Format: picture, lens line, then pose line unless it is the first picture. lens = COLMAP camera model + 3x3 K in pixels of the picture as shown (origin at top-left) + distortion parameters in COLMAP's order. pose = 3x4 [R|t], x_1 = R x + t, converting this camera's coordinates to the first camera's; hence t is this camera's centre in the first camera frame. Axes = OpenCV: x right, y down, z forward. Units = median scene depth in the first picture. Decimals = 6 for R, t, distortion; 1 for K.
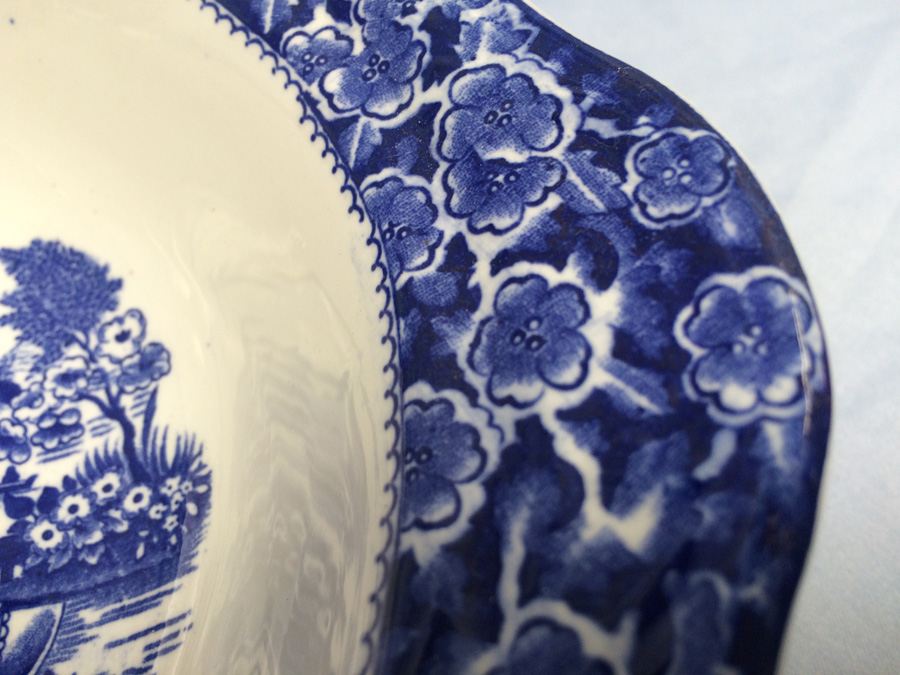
lens RADIAL K [[789.4, 0, 450.0], [0, 789.4, 337.5], [0, 0, 1]] dist [0.057154, -0.135666]
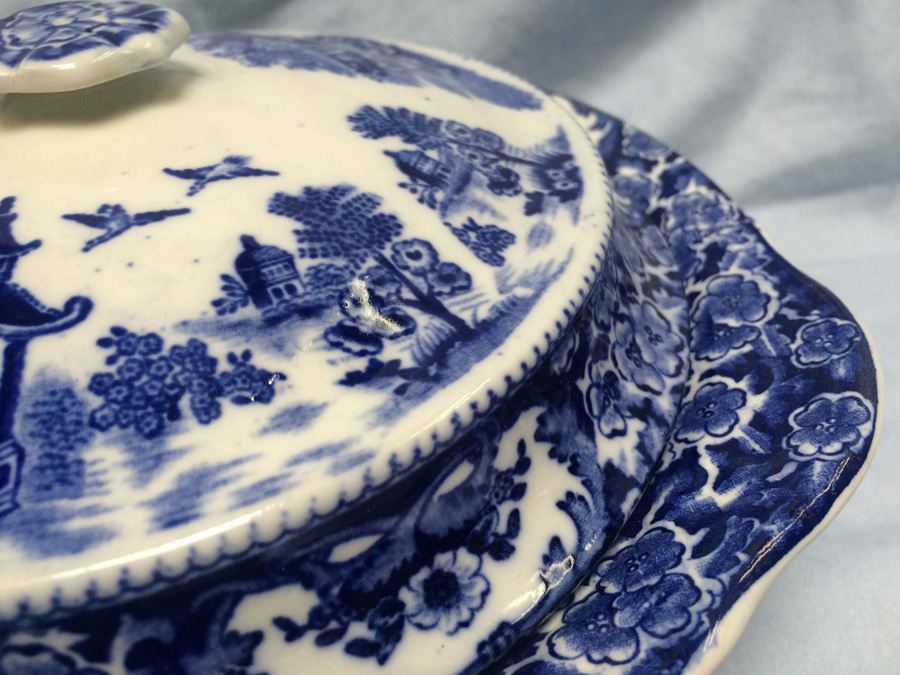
lens RADIAL K [[789.4, 0, 450.0], [0, 789.4, 337.5], [0, 0, 1]] dist [0.057154, -0.135666]
pose [[0.881100, 0.170910, -0.440967, 0.269702], [-0.294429, 0.927915, -0.228660, 0.323482], [0.370100, 0.331306, 0.867907, -0.597481]]
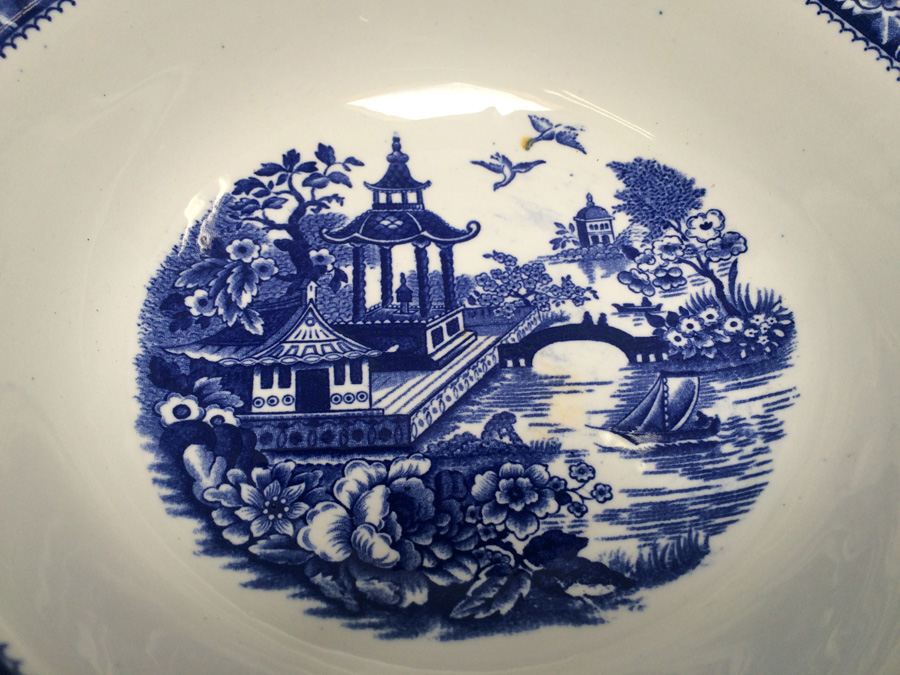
lens RADIAL K [[755.0, 0, 454.0], [0, 755.0, 342.4], [0, 0, 1]] dist [0.053812, -0.096263]
pose [[0.981343, 0.131743, -0.140036, -0.892104], [-0.120766, 0.989102, 0.084221, 0.215295], [0.149605, -0.065739, 0.986558, -0.762536]]
